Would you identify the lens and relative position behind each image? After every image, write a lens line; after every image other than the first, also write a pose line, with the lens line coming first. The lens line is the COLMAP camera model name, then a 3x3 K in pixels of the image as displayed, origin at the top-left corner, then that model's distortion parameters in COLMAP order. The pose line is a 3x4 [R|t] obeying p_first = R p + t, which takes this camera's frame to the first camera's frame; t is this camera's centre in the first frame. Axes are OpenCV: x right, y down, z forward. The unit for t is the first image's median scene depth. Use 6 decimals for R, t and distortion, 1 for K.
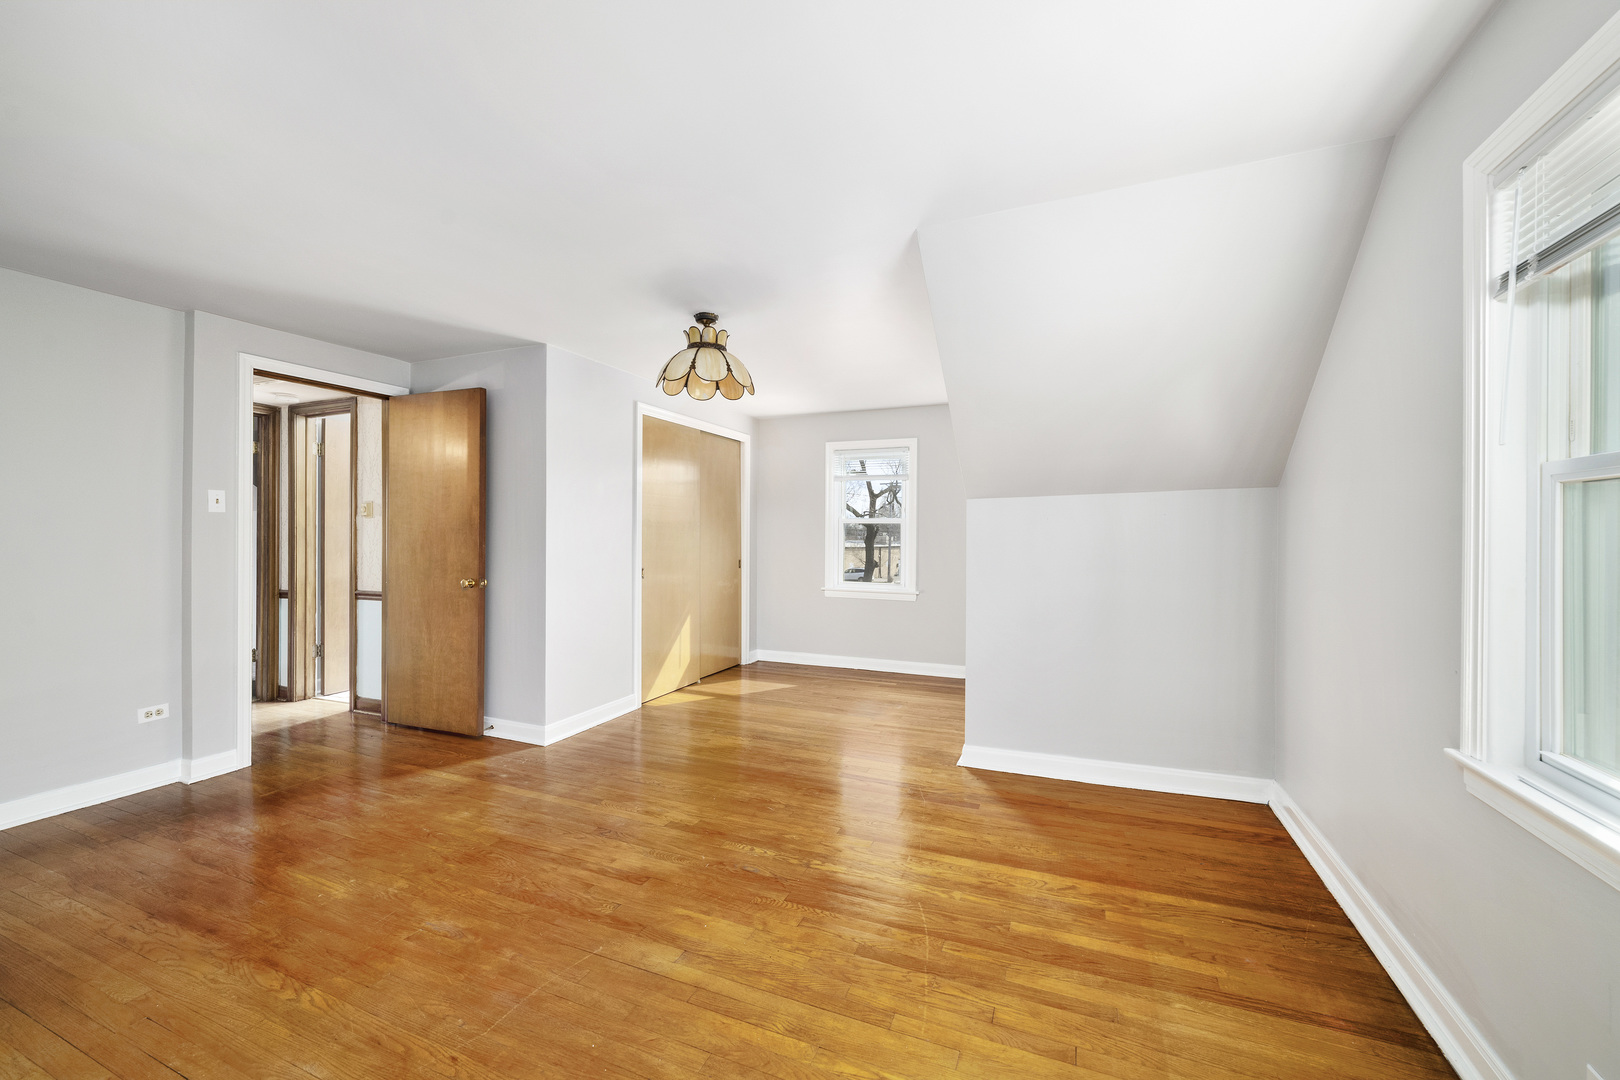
lens RADIAL K [[651.1, 0, 809.2], [0, 651.1, 530.9], [0, 0, 1]] dist [-0.001584, 0.000050]
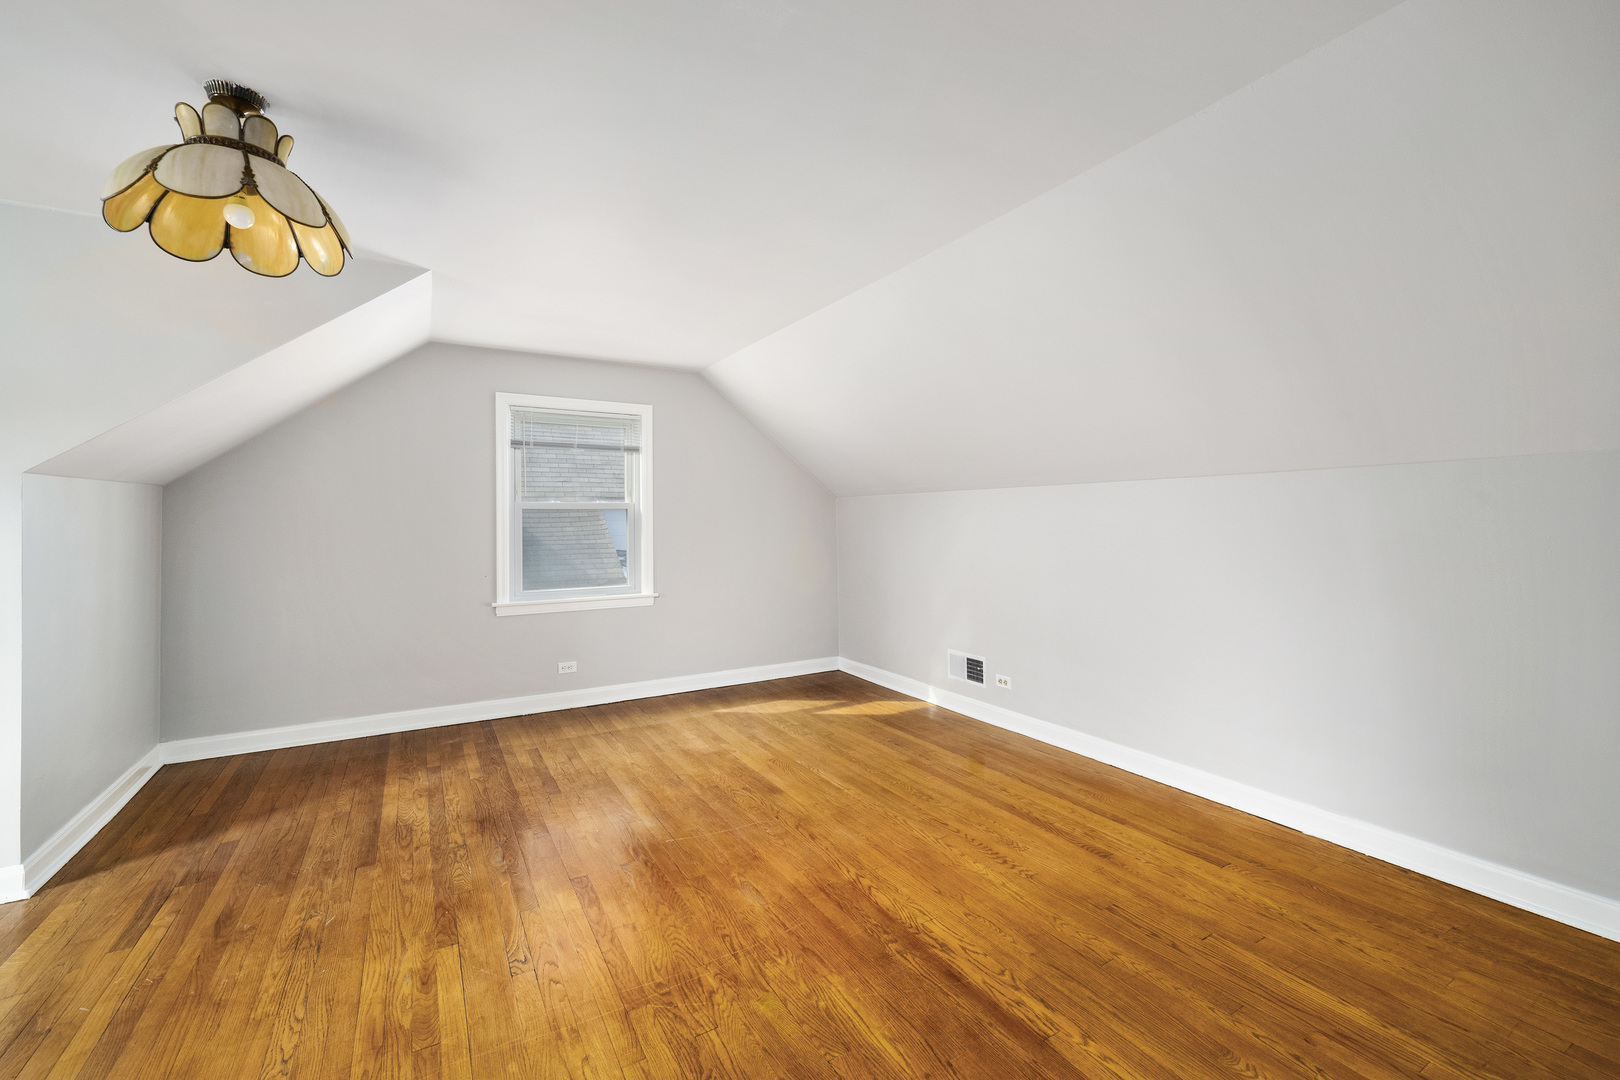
lens RADIAL K [[651.1, 0, 809.8], [0, 651.1, 532.2], [0, 0, 1]] dist [-0.001584, 0.000050]
pose [[-0.802579, -0.004074, 0.596532, -1.225186], [0.004527, 0.999906, 0.012920, 0.007206], [-0.596529, 0.013069, -0.802485, 1.728719]]
